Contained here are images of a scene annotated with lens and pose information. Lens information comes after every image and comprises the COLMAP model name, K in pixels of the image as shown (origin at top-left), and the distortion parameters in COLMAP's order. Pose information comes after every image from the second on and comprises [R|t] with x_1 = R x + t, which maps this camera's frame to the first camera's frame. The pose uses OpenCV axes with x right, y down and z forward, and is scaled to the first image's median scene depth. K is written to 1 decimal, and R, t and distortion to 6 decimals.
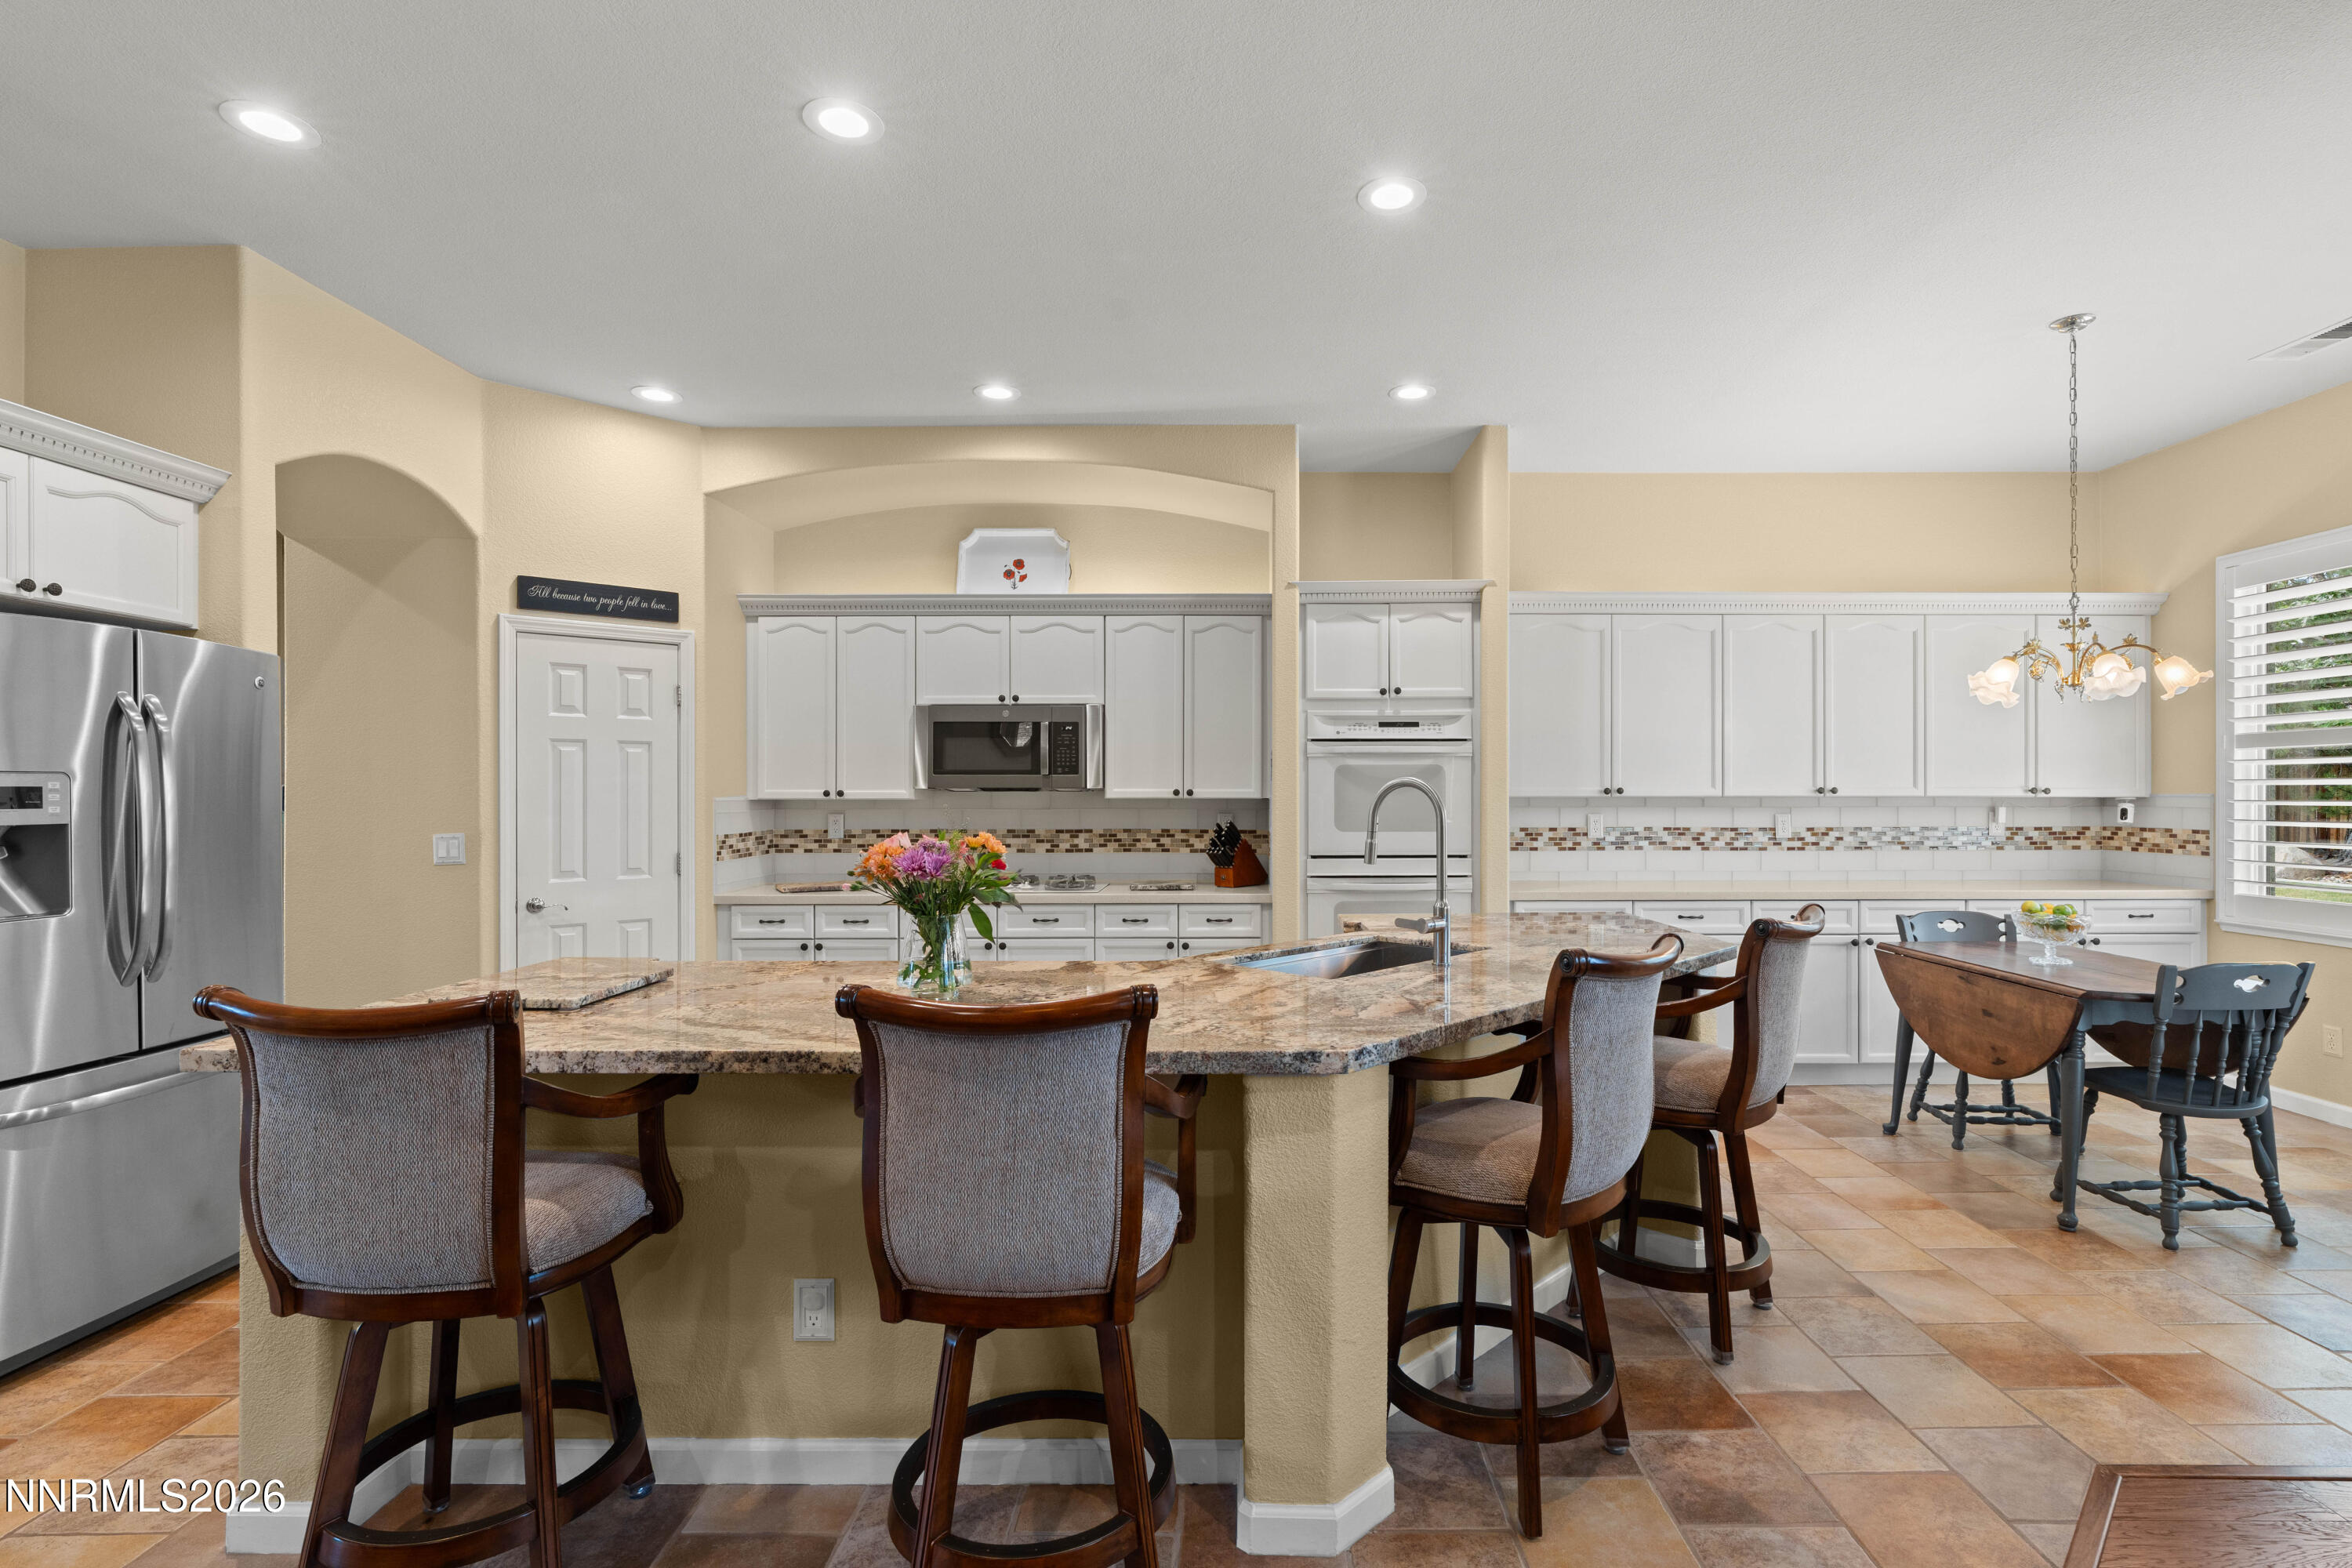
lens RADIAL K [[1083.8, 0, 1240.1], [0, 1083.8, 784.6], [0, 0, 1]] dist [0.000635, 0.001578]
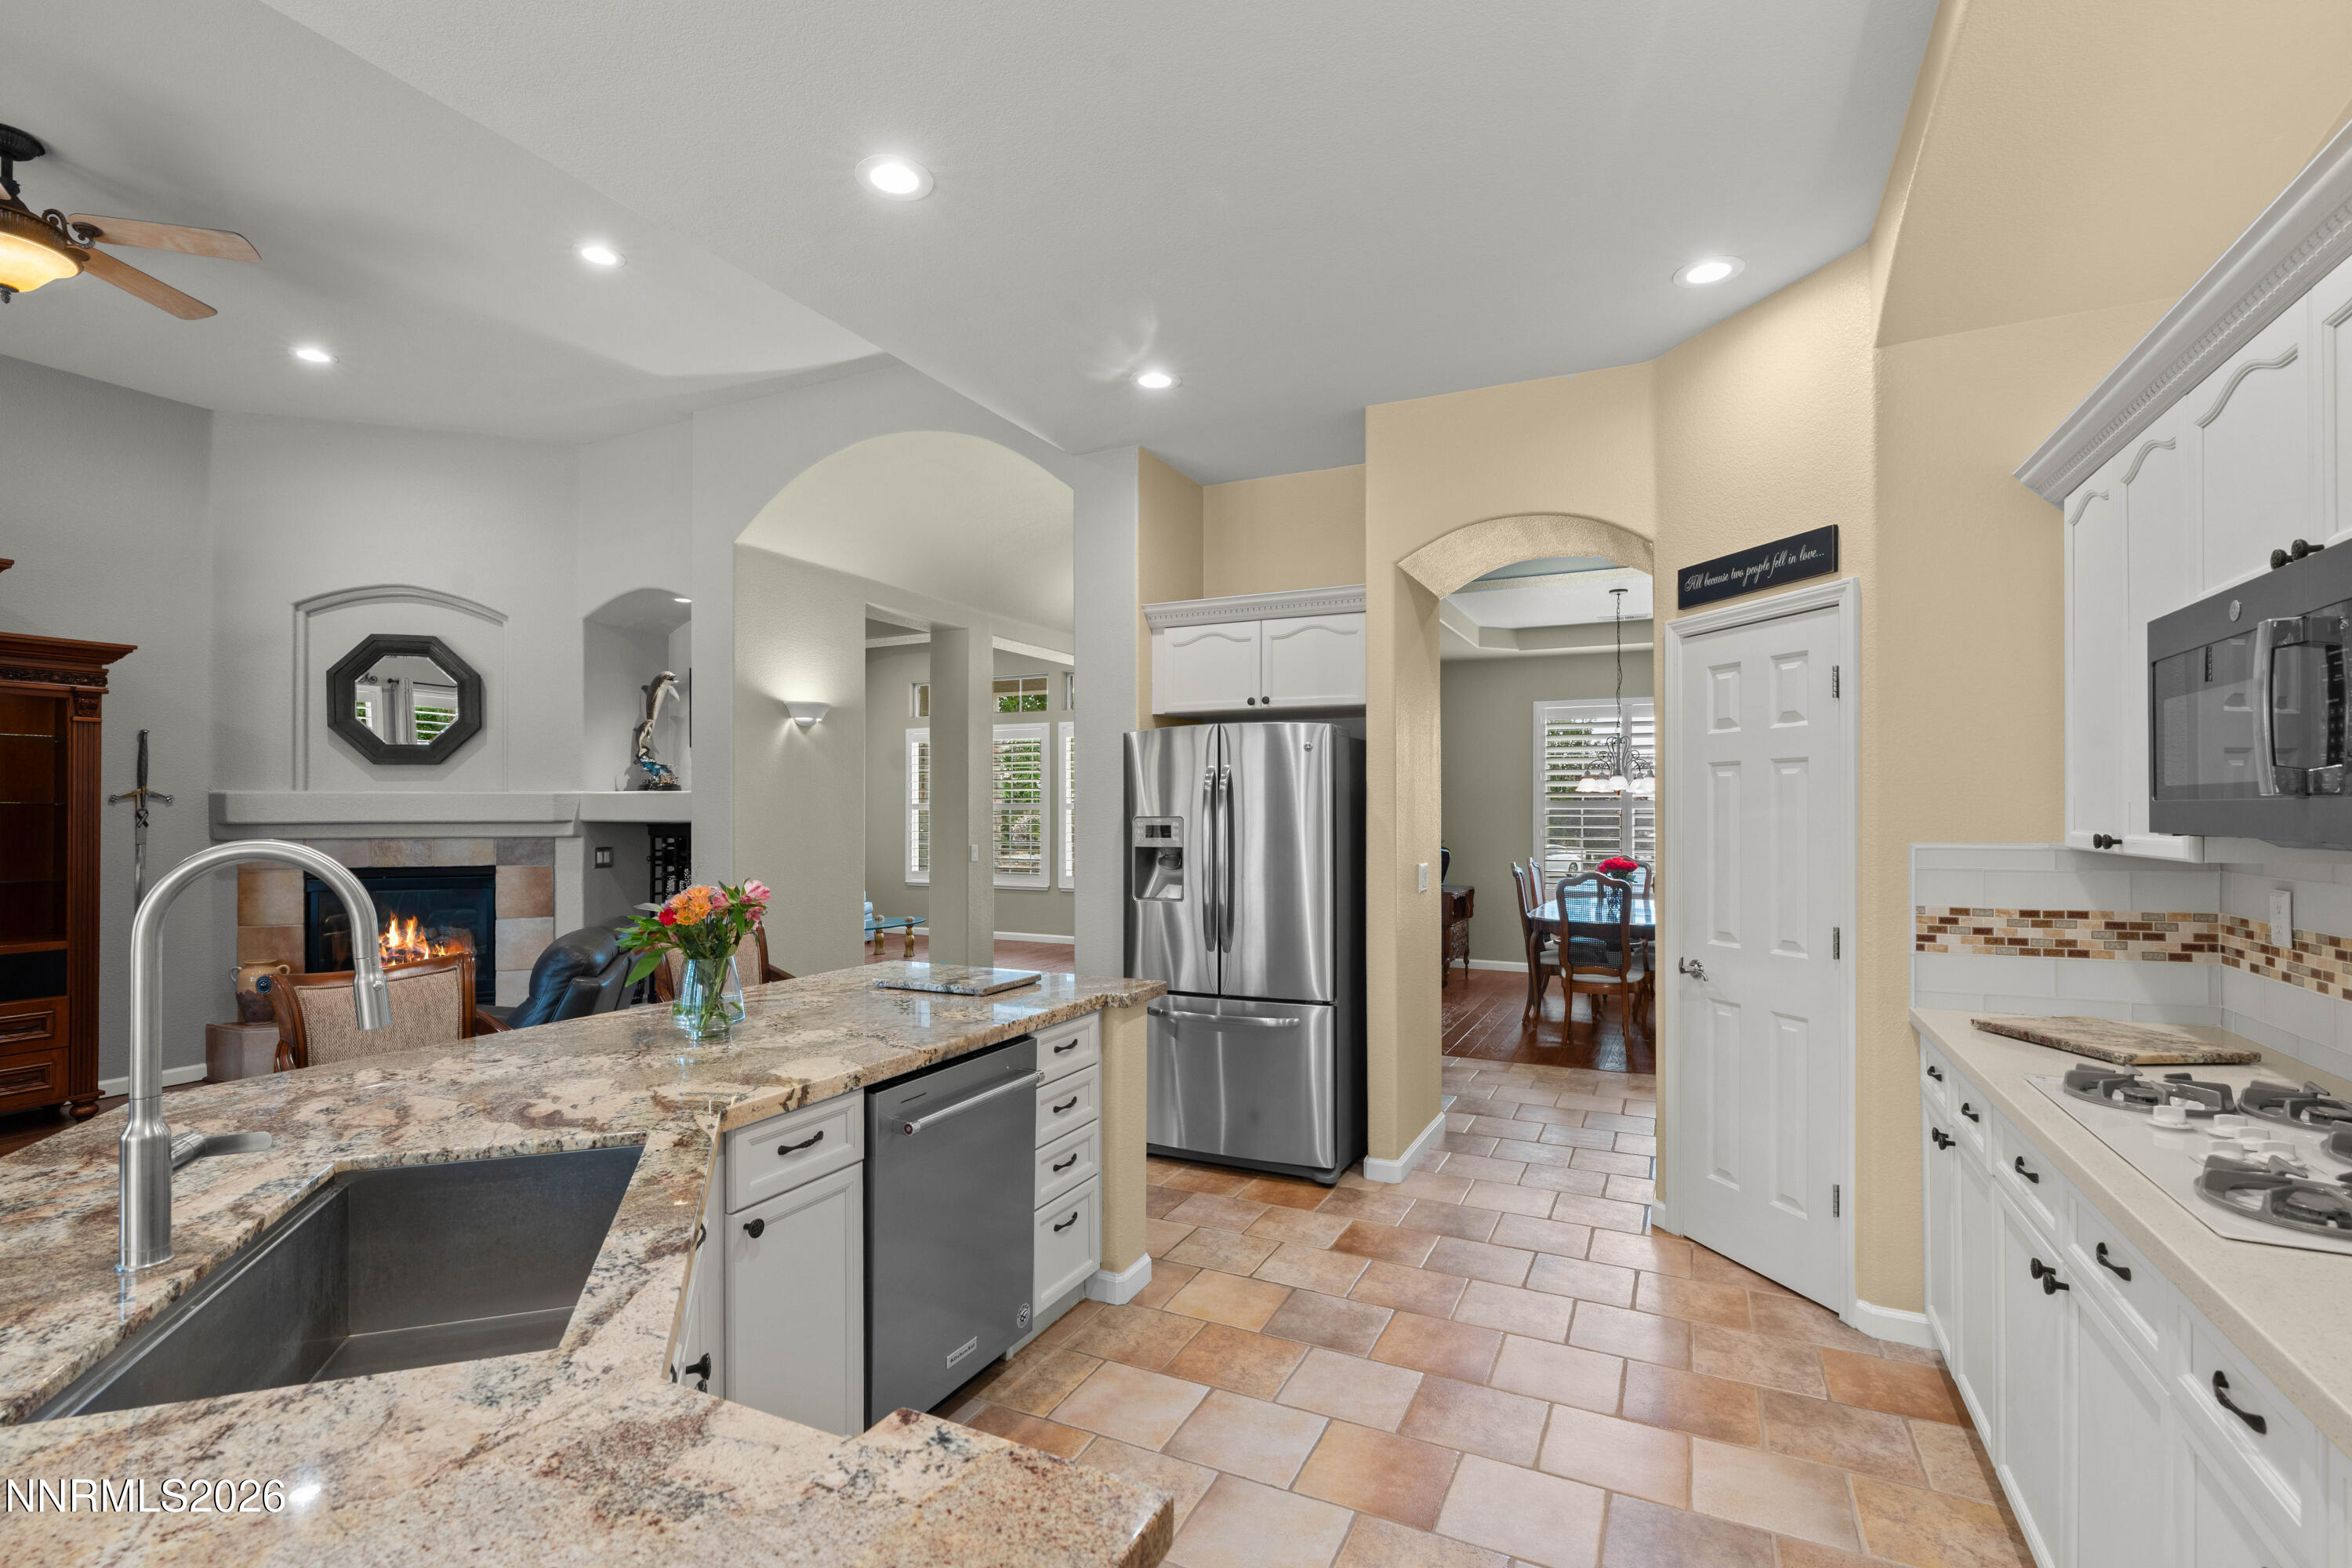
lens RADIAL K [[1083.8, 0, 1177.2], [0, 1083.8, 805.0], [0, 0, 1]] dist [0.000635, 0.001578]
pose [[-0.437829, -0.001250, -0.899057, 0.227638], [0.010919, 0.999918, -0.006708, -0.009378], [0.898992, -0.012754, -0.437779, 0.905021]]
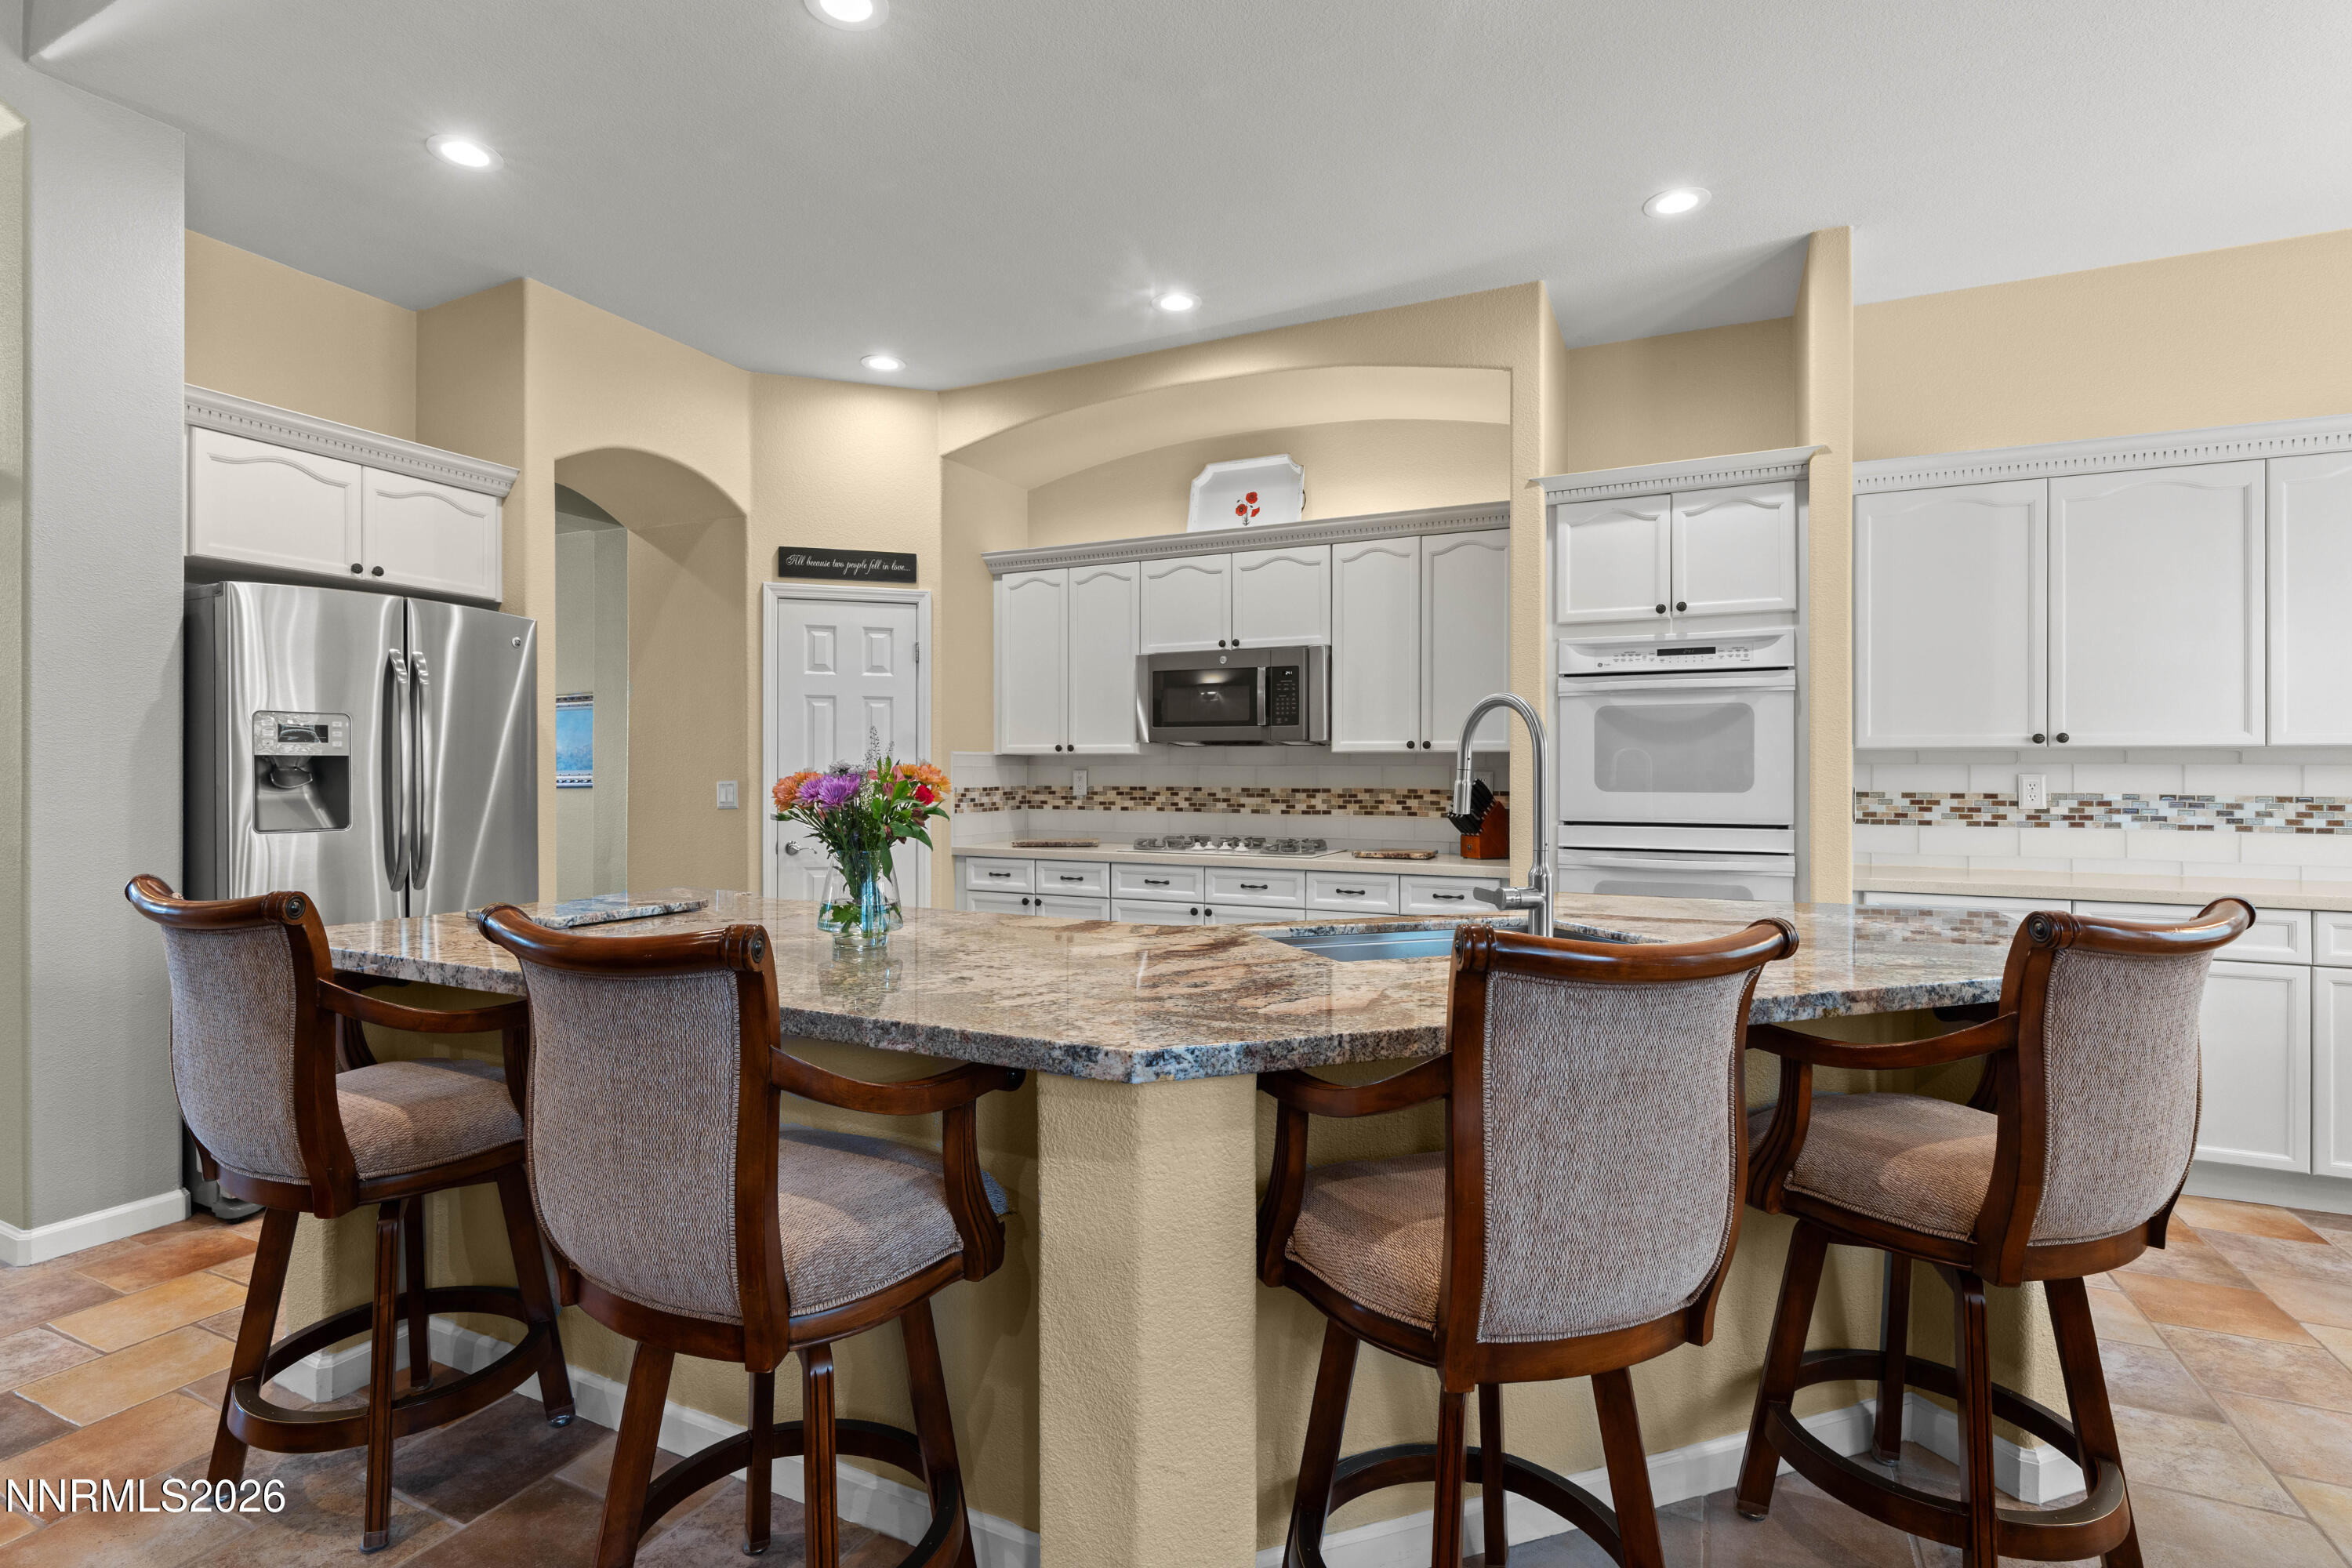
lens RADIAL K [[1116.8, 0, 1173.5], [0, 1116.8, 761.2], [0, 0, 1]] dist [-0.000538, -0.000067]
pose [[0.899439, -0.000498, -0.437046, 0.167144], [-0.000421, 0.999998, -0.002005, 0.023473], [0.437046, 0.001987, 0.899437, 0.141228]]
